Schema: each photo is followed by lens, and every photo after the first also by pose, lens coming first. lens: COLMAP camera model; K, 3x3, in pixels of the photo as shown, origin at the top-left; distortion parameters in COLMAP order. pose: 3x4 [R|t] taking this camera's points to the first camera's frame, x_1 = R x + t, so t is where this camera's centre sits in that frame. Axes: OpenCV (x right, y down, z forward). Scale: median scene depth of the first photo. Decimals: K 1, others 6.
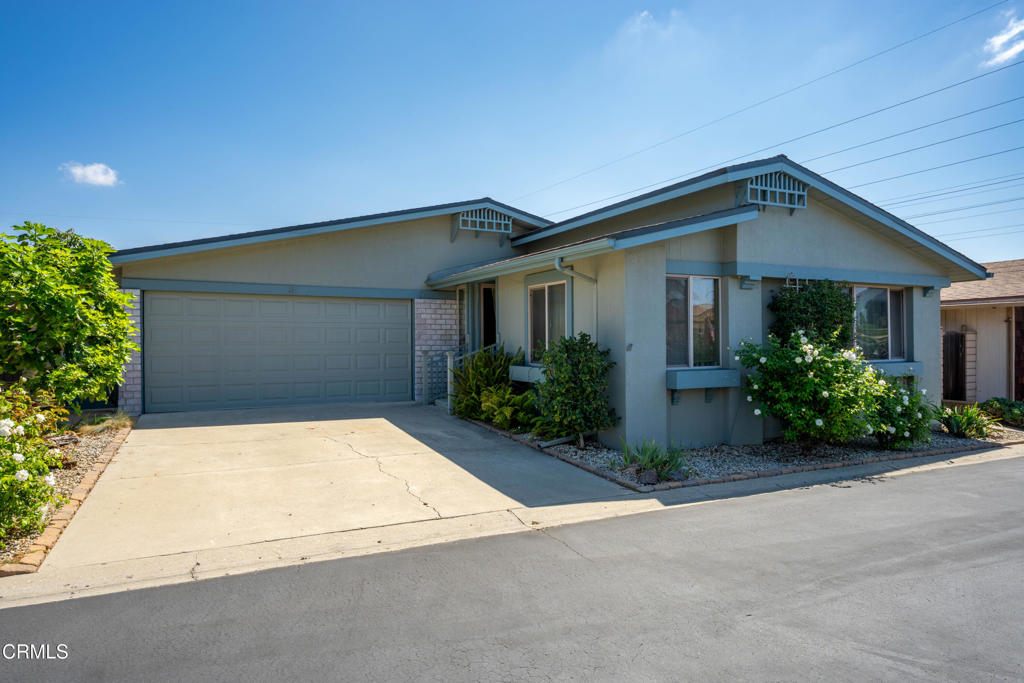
lens RADIAL K [[568.2, 0, 493.7], [0, 568.2, 334.4], [0, 0, 1]] dist [0.000394, -0.000986]
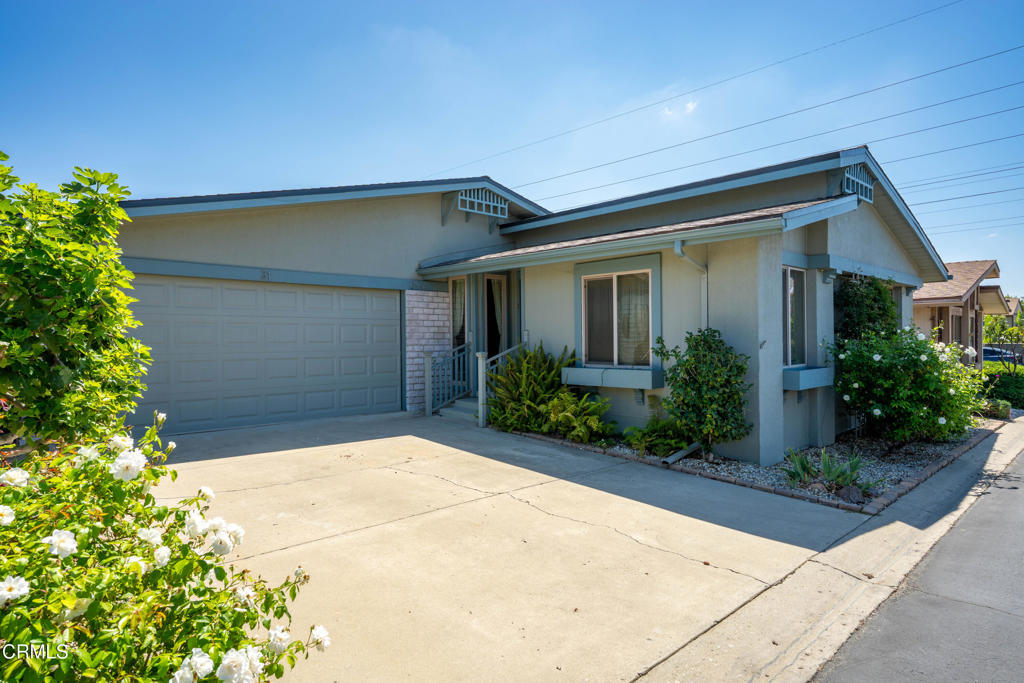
lens RADIAL K [[568.2, 0, 511.6], [0, 568.2, 336.0], [0, 0, 1]] dist [0.000394, -0.000986]
pose [[0.961856, -0.004107, 0.273525, -0.252514], [0.003012, 0.999986, 0.004423, 0.002659], [-0.273540, -0.003431, 0.961855, 0.170990]]
